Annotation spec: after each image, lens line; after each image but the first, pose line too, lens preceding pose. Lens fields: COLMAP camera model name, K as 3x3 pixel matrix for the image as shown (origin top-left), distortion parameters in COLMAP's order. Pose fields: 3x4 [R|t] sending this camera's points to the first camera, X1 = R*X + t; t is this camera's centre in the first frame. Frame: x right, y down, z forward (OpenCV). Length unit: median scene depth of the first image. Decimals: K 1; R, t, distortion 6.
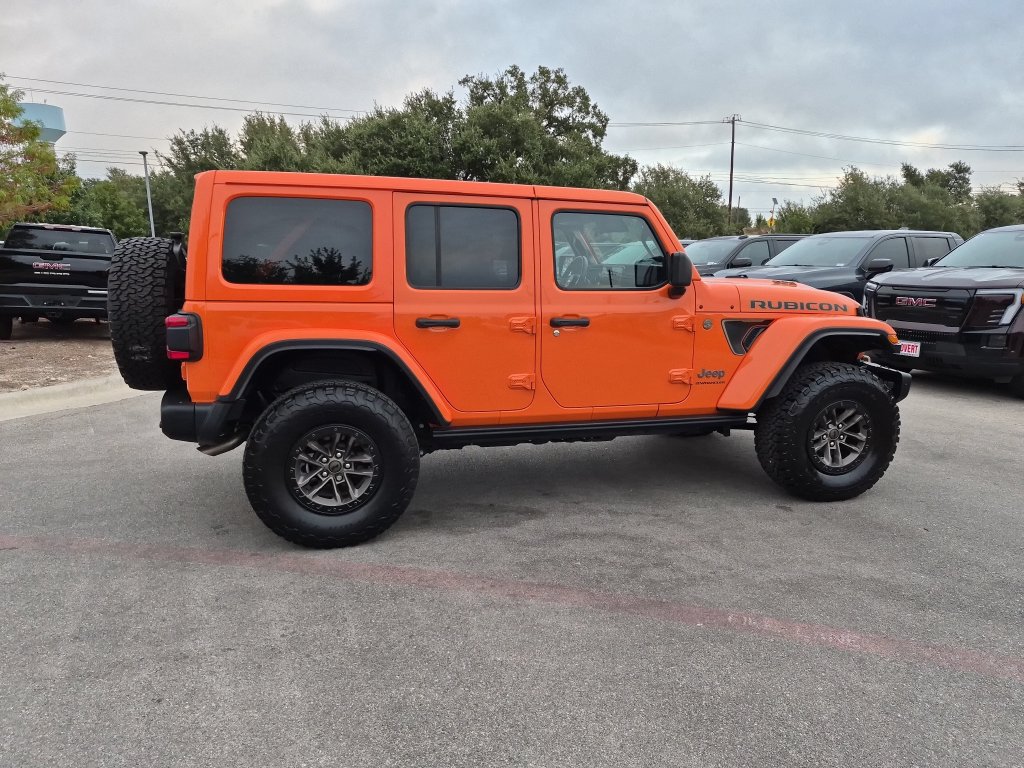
lens RADIAL K [[717.9, 0, 513.3], [0, 717.9, 384.1], [0, 0, 1]] dist [0.070877, -0.054684]
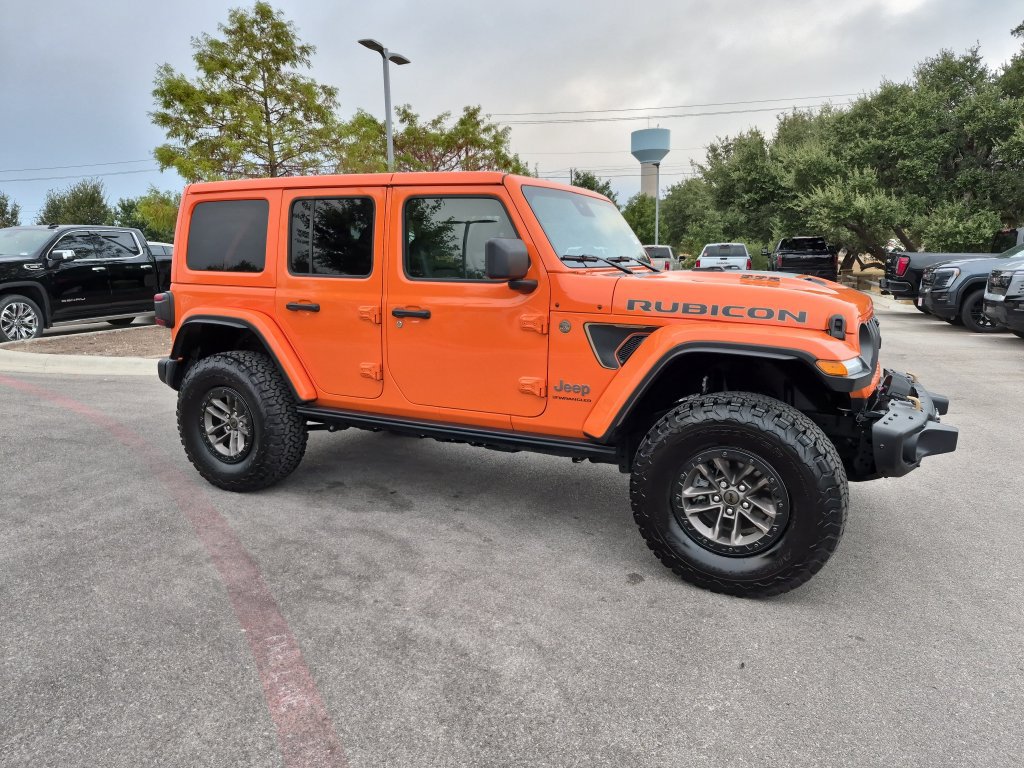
lens RADIAL K [[717.9, 0, 516.0], [0, 717.9, 388.1], [0, 0, 1]] dist [0.070877, -0.054684]
pose [[0.728653, 0.114571, -0.675232, 0.760254], [-0.111335, 0.992610, 0.048279, -0.045520], [0.675773, 0.039998, 0.736024, 0.360408]]
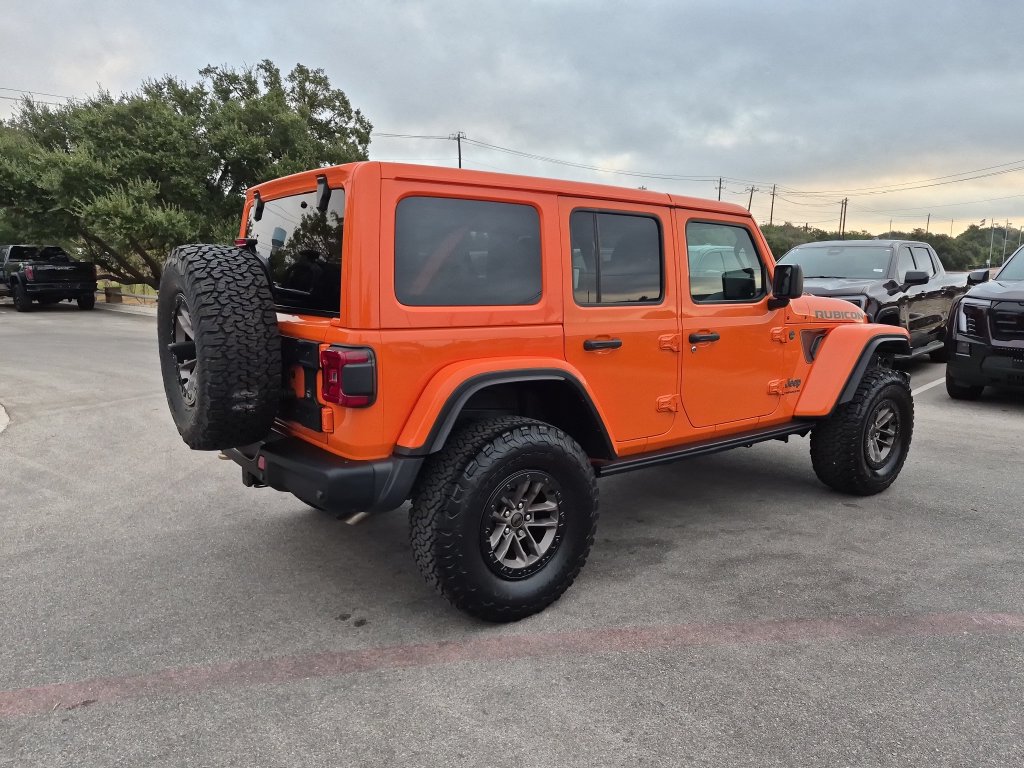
lens RADIAL K [[717.9, 0, 506.7], [0, 717.9, 385.5], [0, 0, 1]] dist [0.070877, -0.054684]
pose [[0.930184, -0.059142, 0.362299, -0.465918], [0.063104, 0.998007, 0.000900, -0.036463], [-0.361630, 0.022025, 0.932061, 0.187956]]
